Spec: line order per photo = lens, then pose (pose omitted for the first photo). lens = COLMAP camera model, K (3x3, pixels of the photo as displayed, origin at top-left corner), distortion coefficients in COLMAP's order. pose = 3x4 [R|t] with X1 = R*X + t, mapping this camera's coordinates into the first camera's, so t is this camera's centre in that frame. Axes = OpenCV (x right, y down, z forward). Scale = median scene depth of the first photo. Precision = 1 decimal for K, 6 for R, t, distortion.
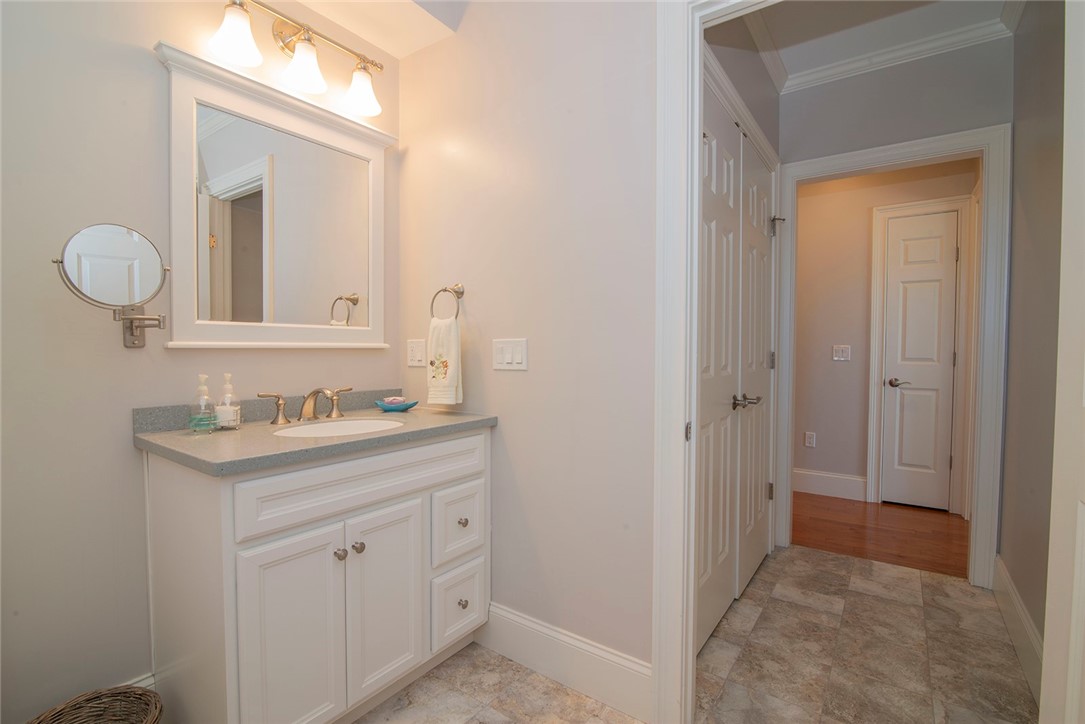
lens RADIAL K [[500.3, 0, 540.9], [0, 500.3, 359.3], [0, 0, 1]] dist [-0.017922, -0.000229]
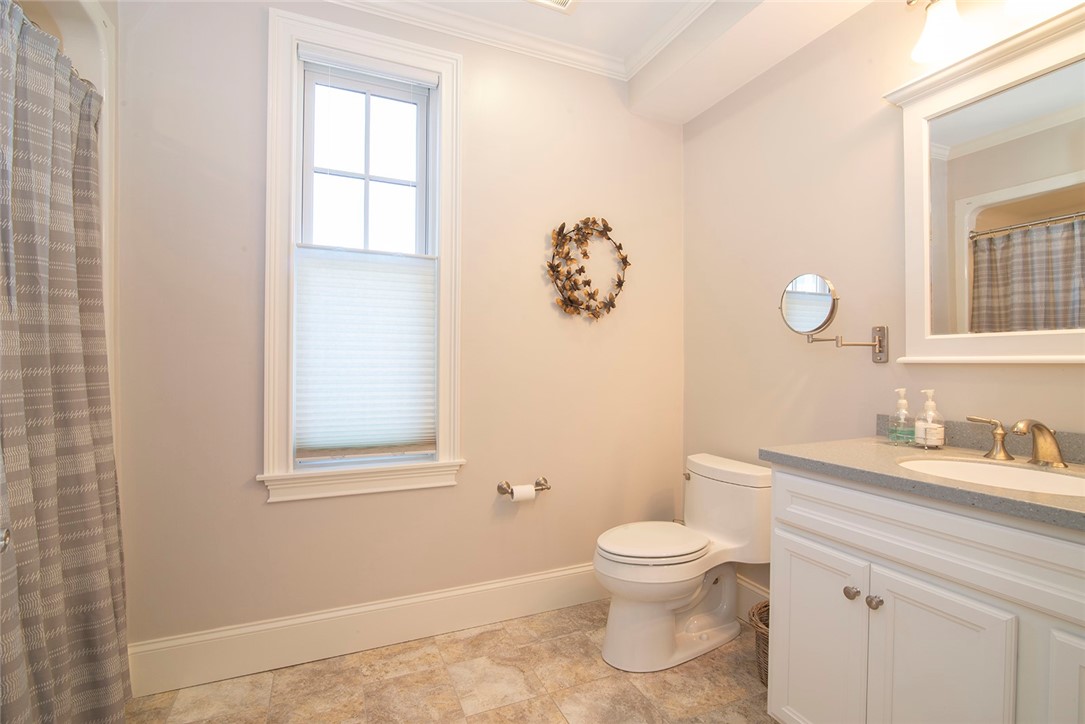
lens RADIAL K [[500.3, 0, 539.4], [0, 500.3, 362.9], [0, 0, 1]] dist [-0.017922, -0.000229]
pose [[-0.504872, -0.005328, -0.863178, 0.588694], [-0.026912, 0.999592, 0.009570, -0.012212], [0.862775, 0.028062, -0.504809, 0.864747]]
